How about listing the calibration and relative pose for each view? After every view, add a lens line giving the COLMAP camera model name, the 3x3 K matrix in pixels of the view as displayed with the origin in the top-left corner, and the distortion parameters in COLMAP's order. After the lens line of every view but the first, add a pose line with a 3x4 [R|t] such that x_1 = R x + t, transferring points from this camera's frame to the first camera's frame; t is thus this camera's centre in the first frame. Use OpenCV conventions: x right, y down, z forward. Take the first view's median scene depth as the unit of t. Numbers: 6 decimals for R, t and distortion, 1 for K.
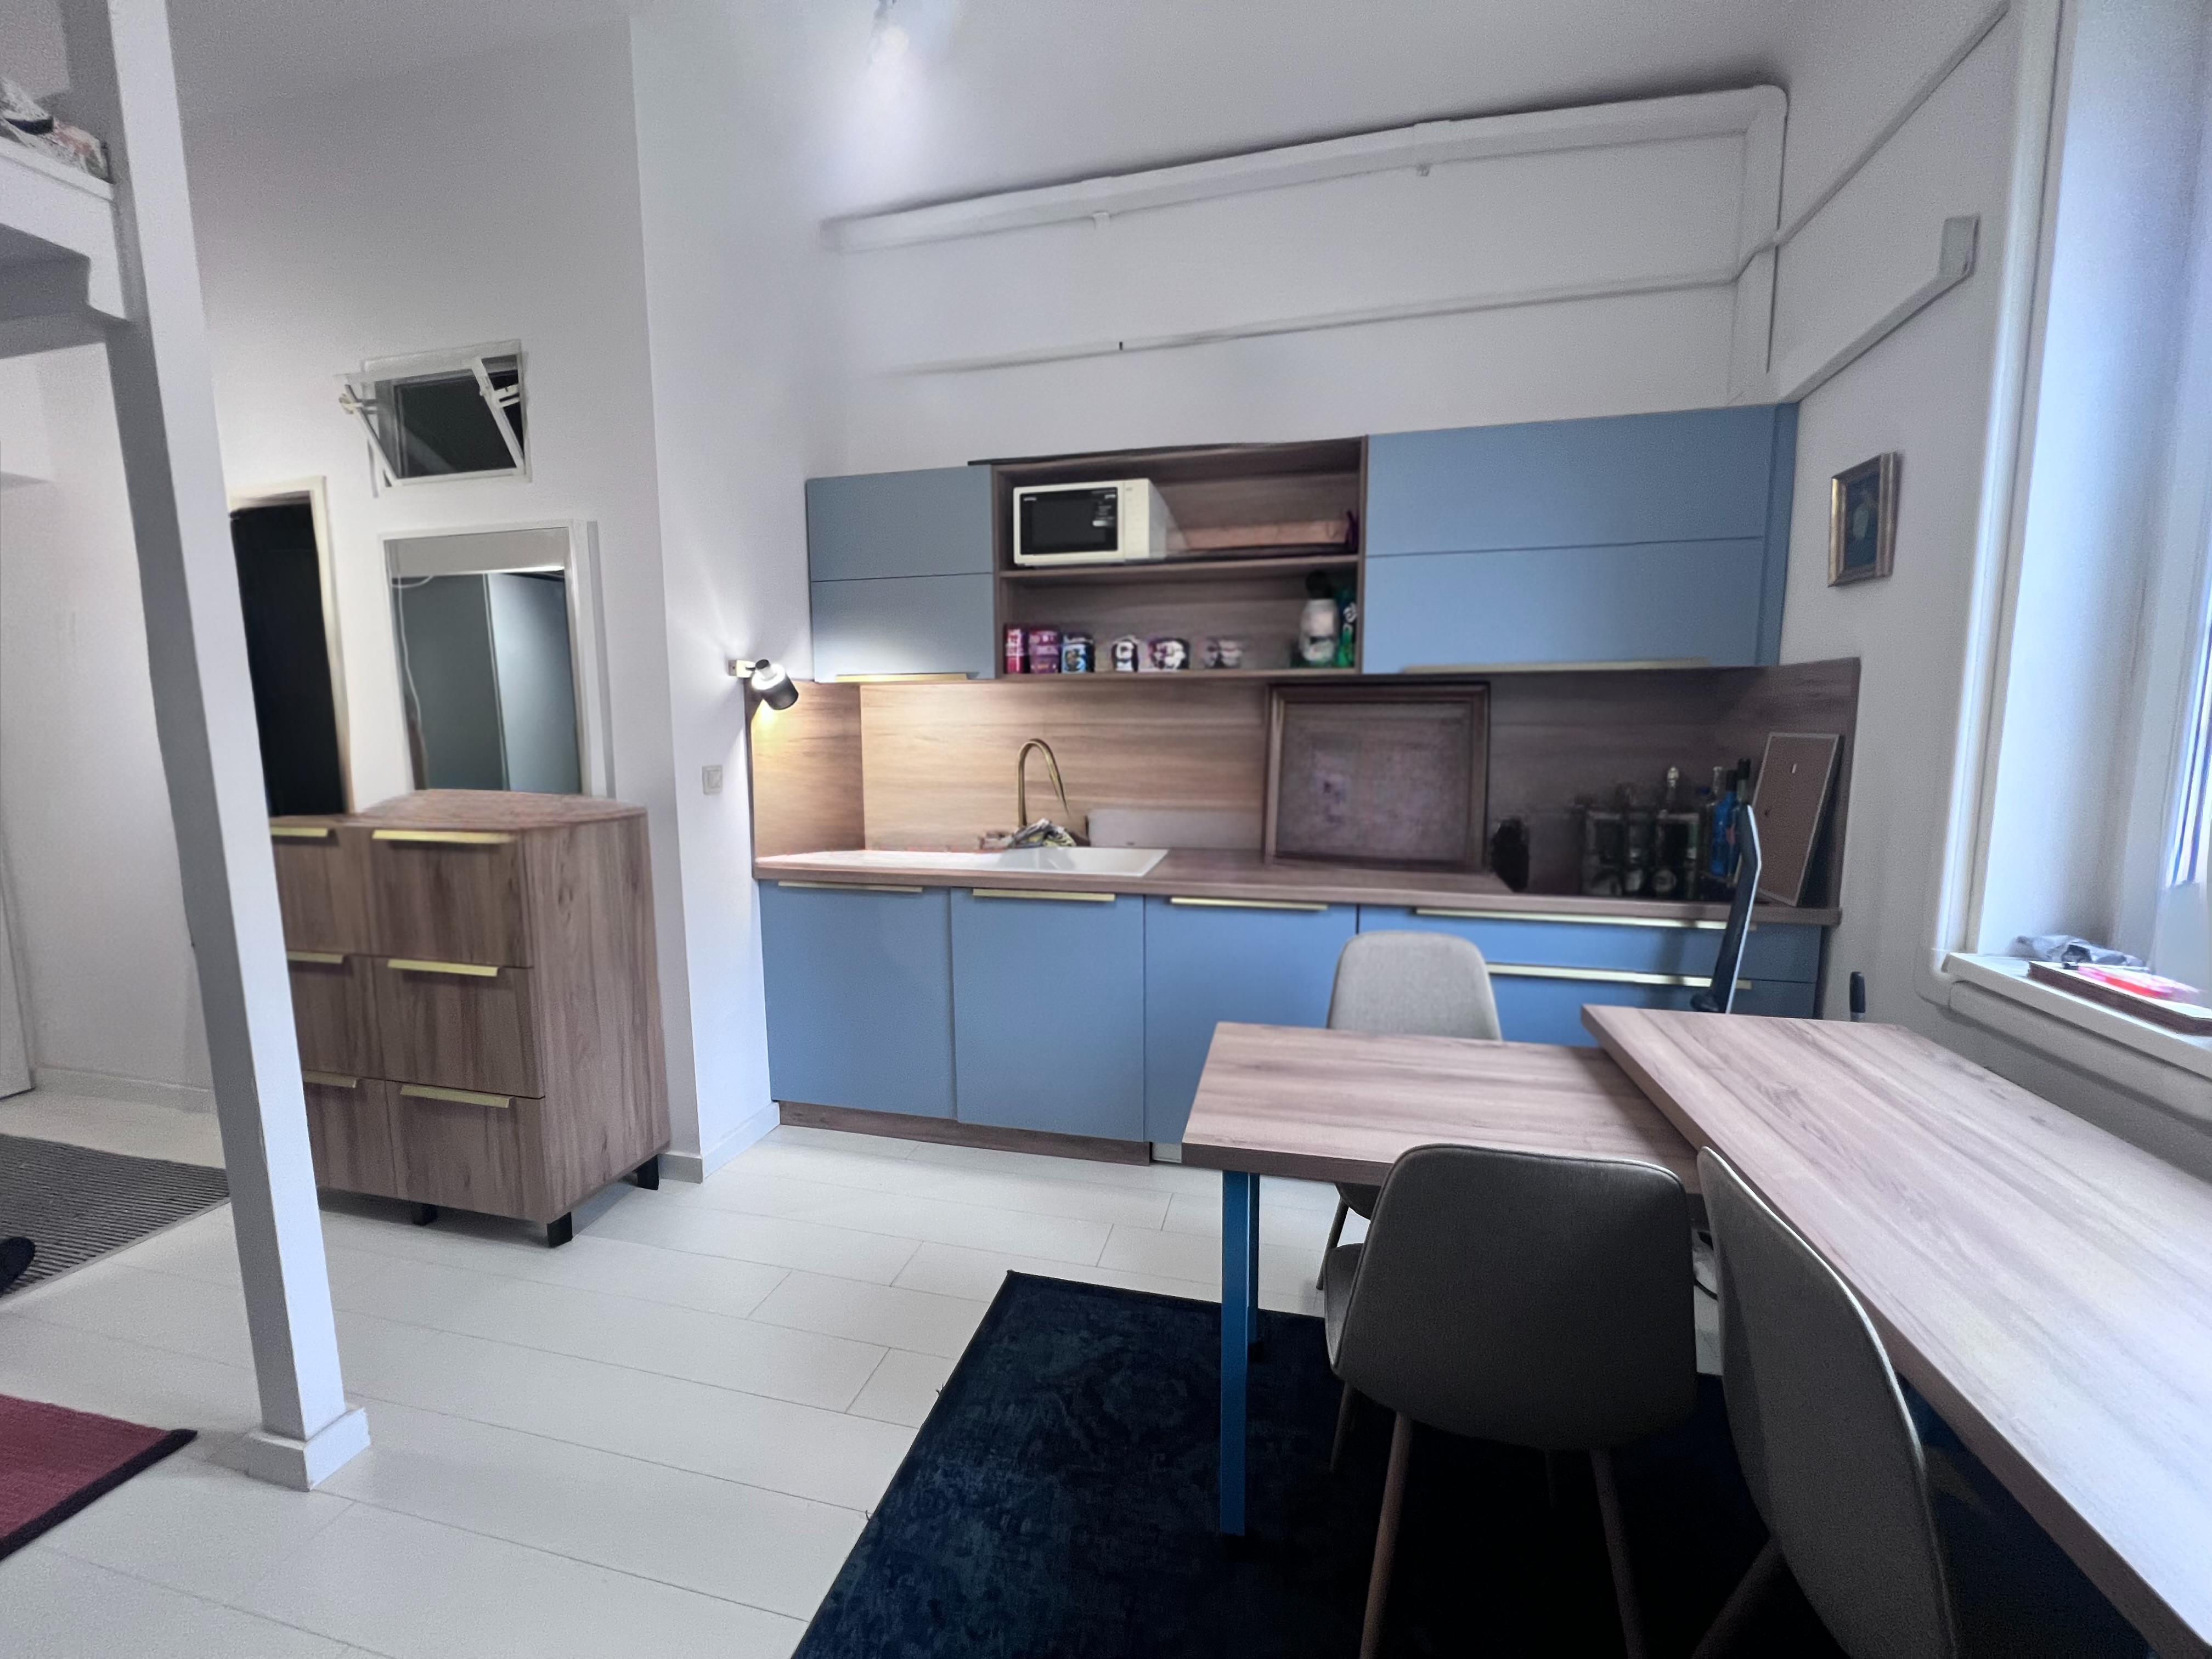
lens RADIAL K [[884.7, 0, 1097.2], [0, 884.7, 820.8], [0, 0, 1]] dist [-0.004406, -0.001195]
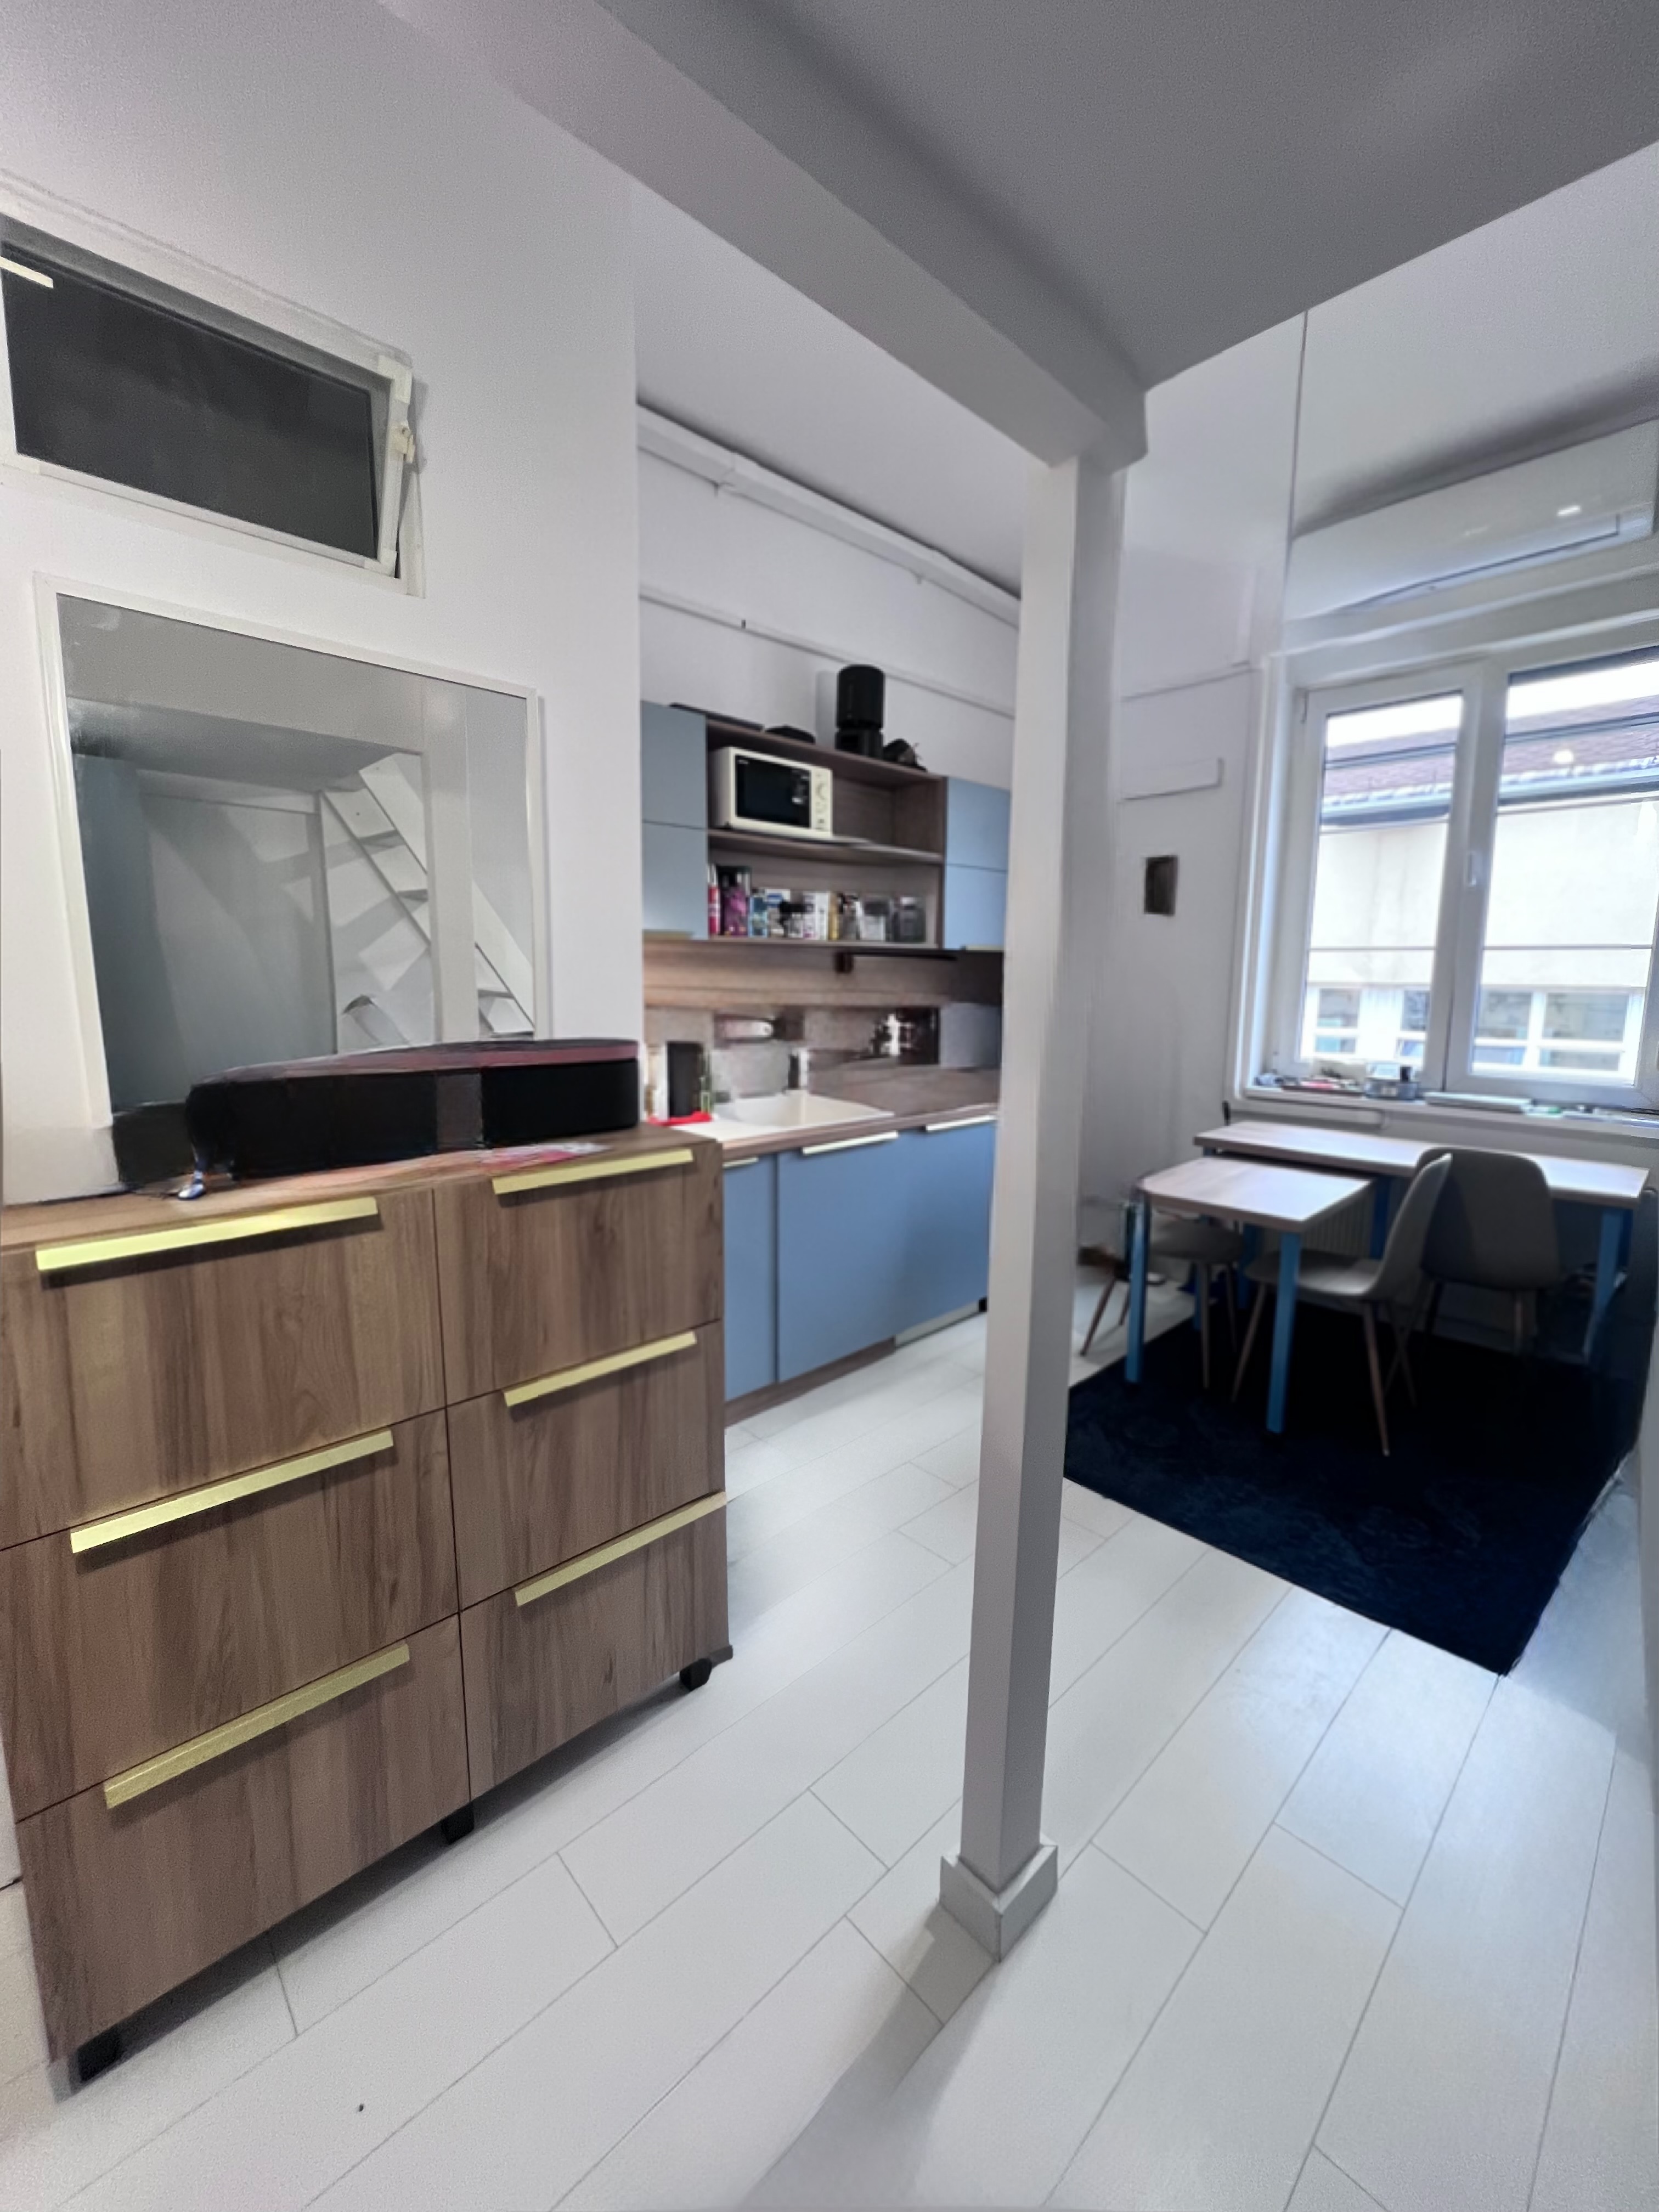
lens RADIAL K [[884.7, 0, 828.2], [0, 884.7, 1099.7], [0, 0, 1]] dist [-0.004406, -0.001195]
pose [[0.541115, -0.111600, 0.833511, -1.151516], [0.086816, 0.993273, 0.076630, -0.065077], [-0.836455, 0.030896, 0.547164, 0.483498]]
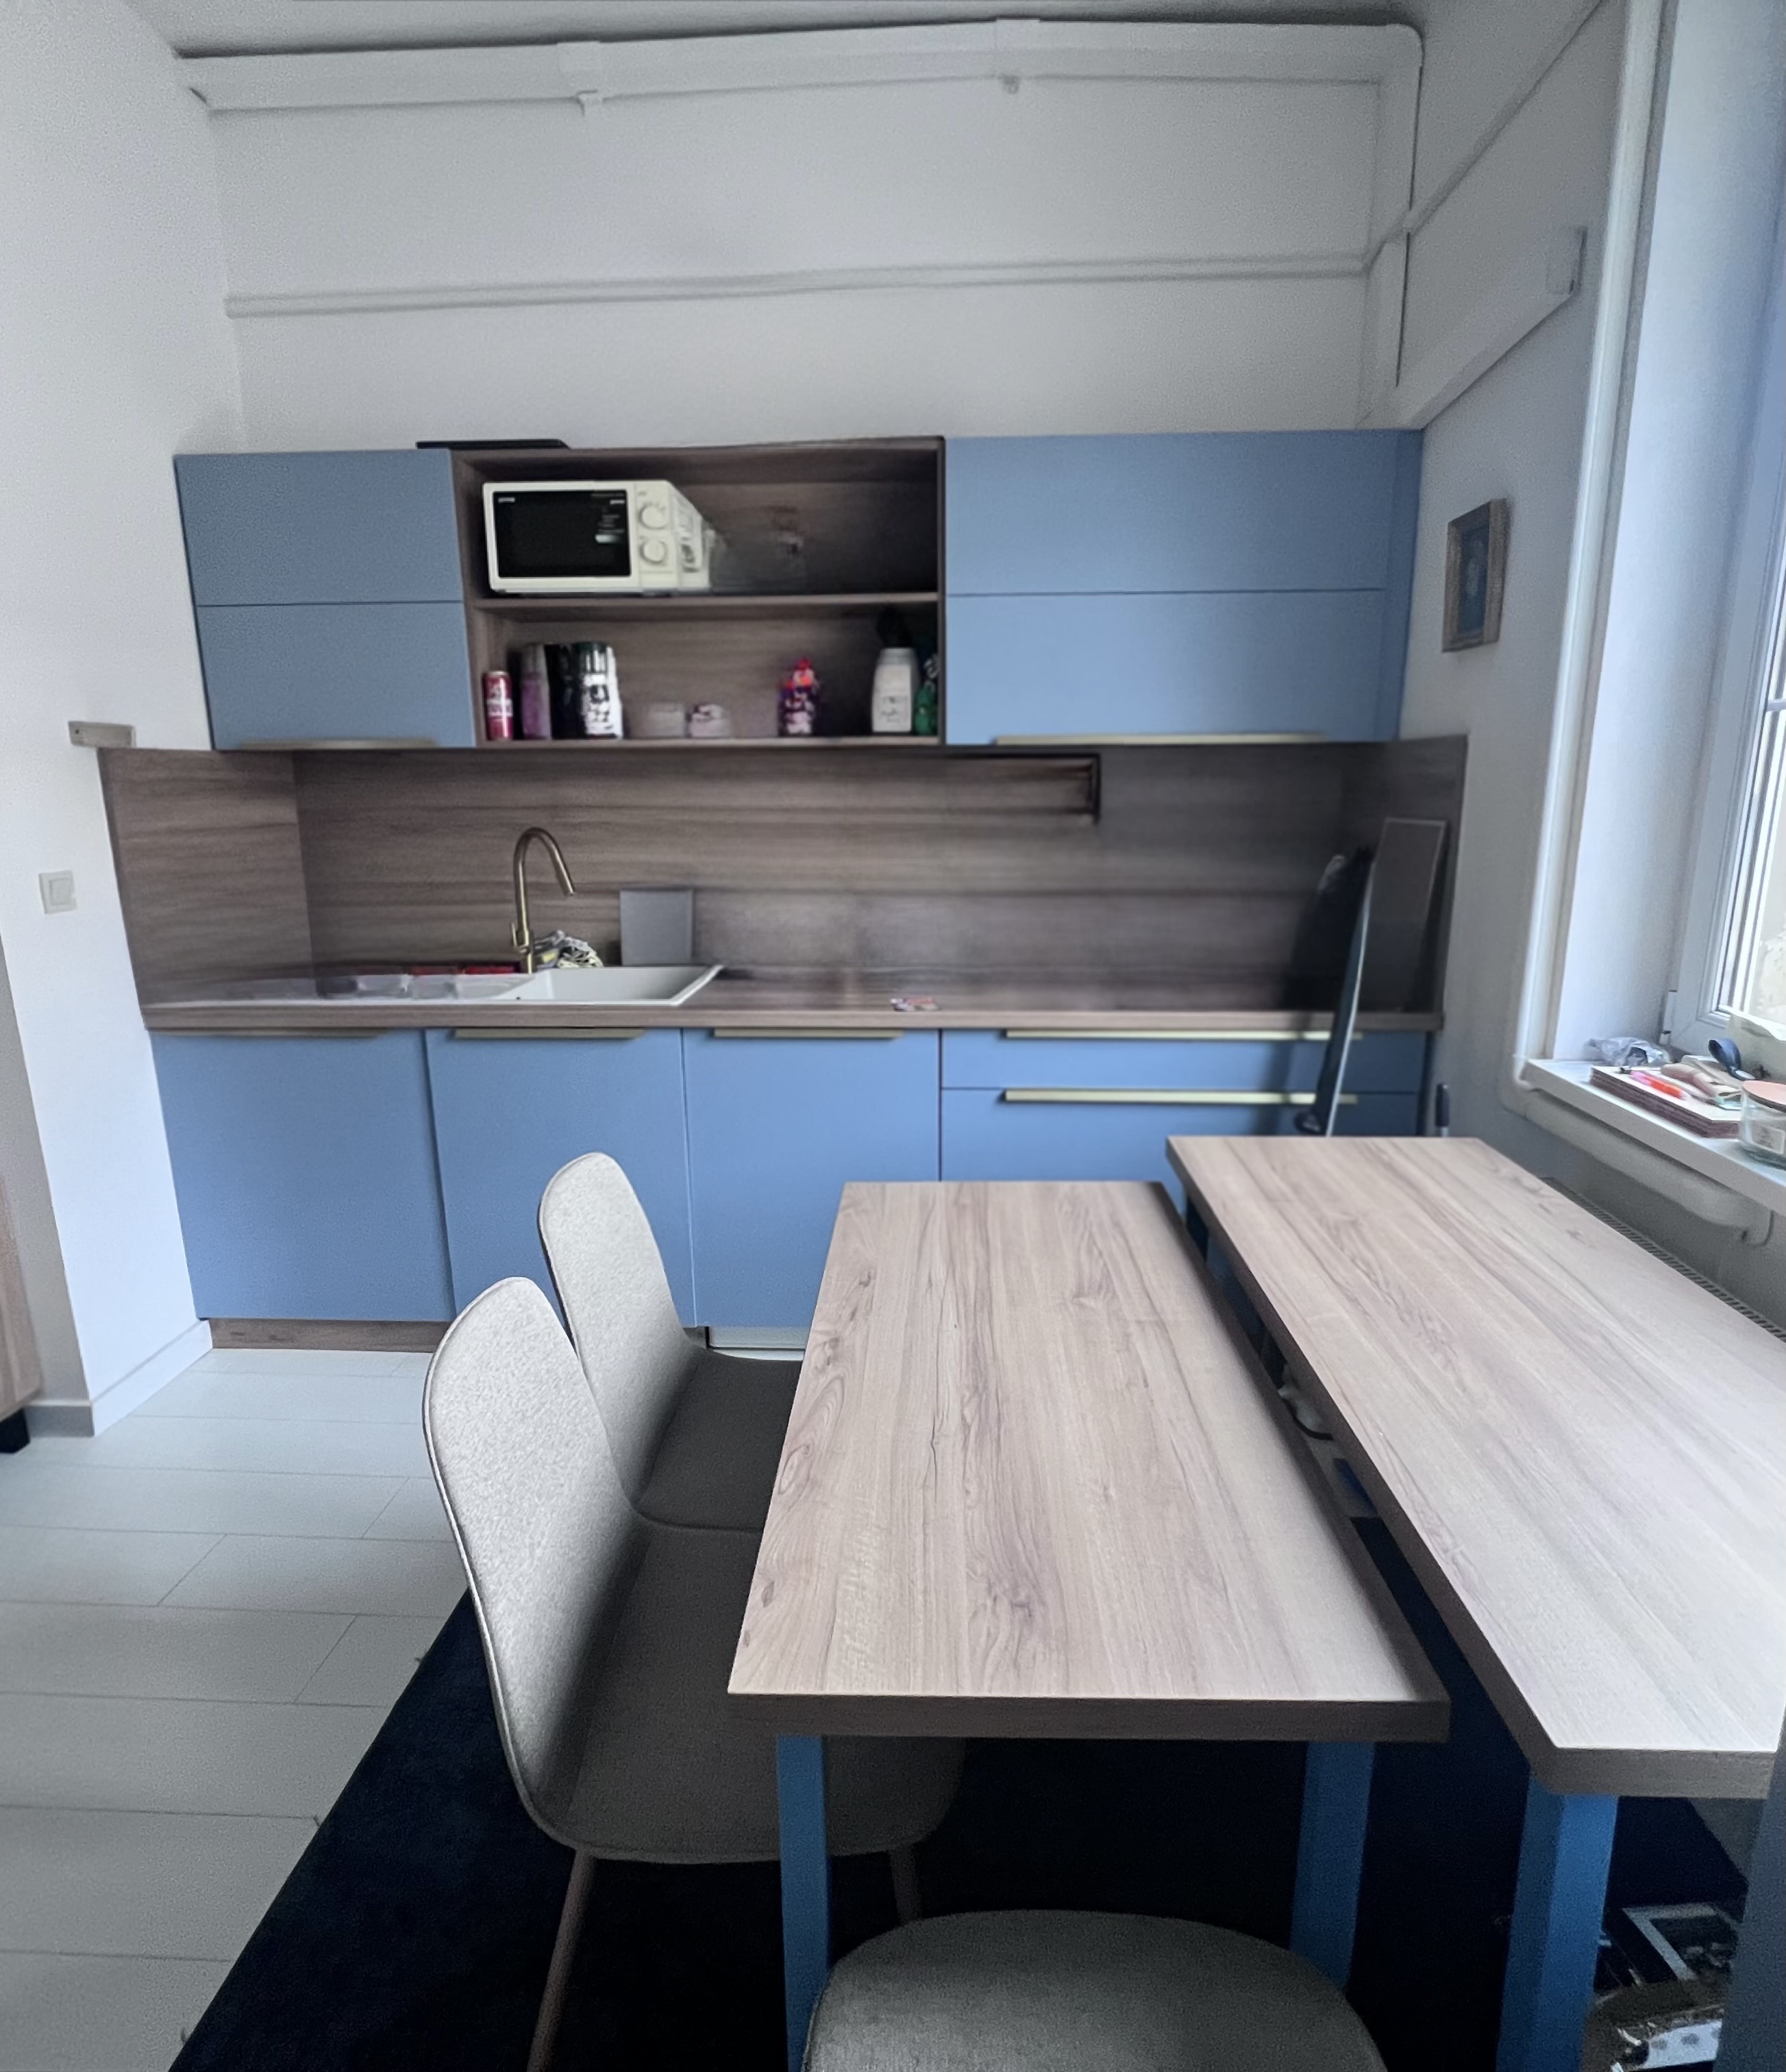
lens RADIAL K [[1106.5, 0, 908.5], [0, 1106.5, 1025.6], [0, 0, 1]] dist [-0.006911, 0.001428]
pose [[0.979930, -0.043489, 0.194543, 0.069122], [0.023770, 0.994442, 0.102567, -0.017145], [-0.197922, -0.095884, 0.975517, -0.012901]]
